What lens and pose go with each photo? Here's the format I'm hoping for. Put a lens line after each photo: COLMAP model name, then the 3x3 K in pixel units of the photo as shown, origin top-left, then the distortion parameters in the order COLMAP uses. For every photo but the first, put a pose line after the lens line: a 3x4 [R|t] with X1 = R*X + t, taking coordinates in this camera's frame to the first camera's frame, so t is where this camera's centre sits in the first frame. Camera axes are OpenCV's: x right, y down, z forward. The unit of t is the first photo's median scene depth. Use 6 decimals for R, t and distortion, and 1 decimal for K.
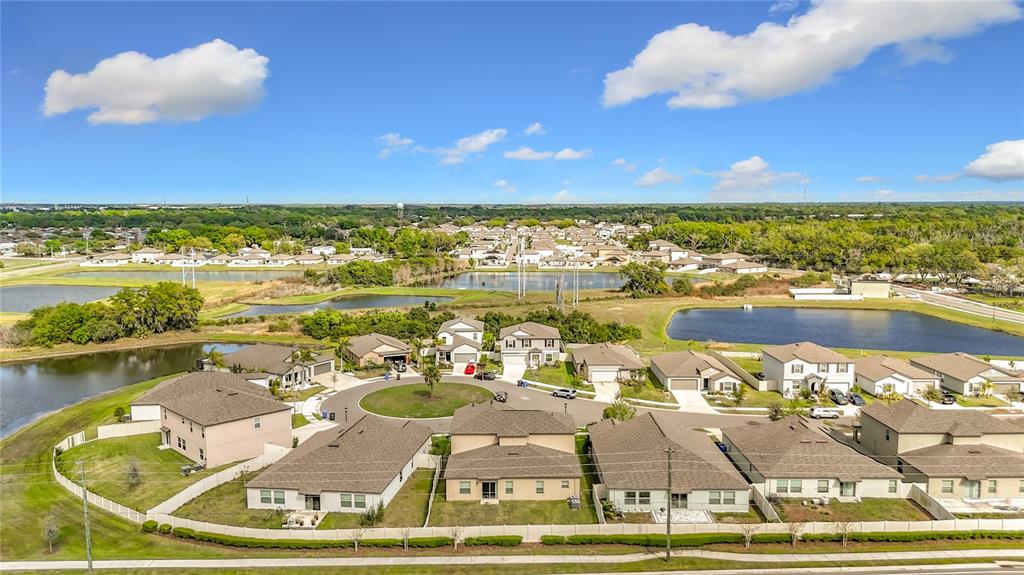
lens RADIAL K [[760.5, 0, 512.0], [0, 760.5, 287.5], [0, 0, 1]] dist [0.046208, -0.057988]
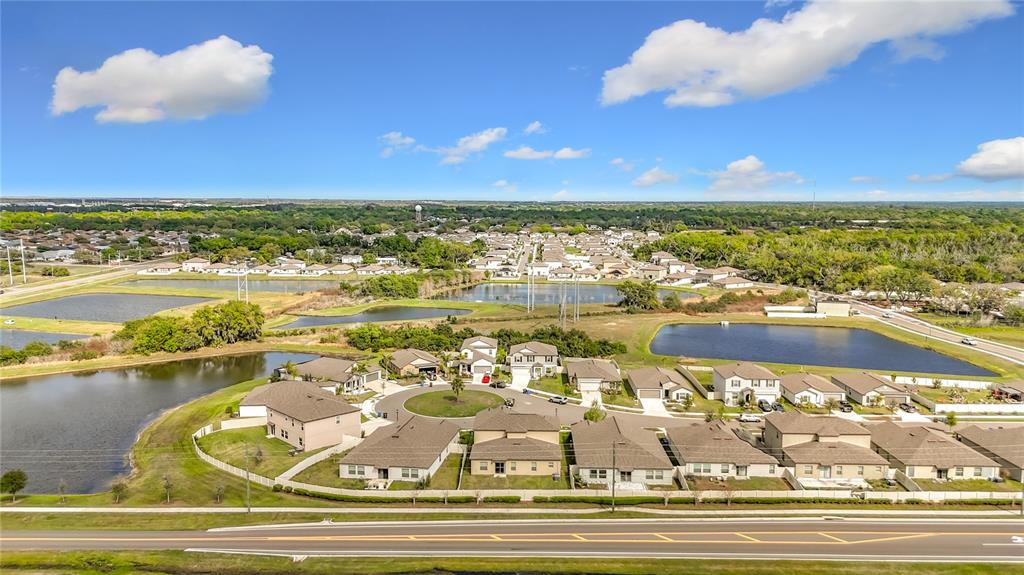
lens RADIAL K [[760.5, 0, 512.0], [0, 760.5, 287.5], [0, 0, 1]] dist [0.046208, -0.057988]
pose [[0.999774, 0.009735, -0.018899, 0.010711], [-0.009618, 0.999934, 0.006290, -0.055872], [0.018959, -0.006107, 0.999802, -0.281524]]
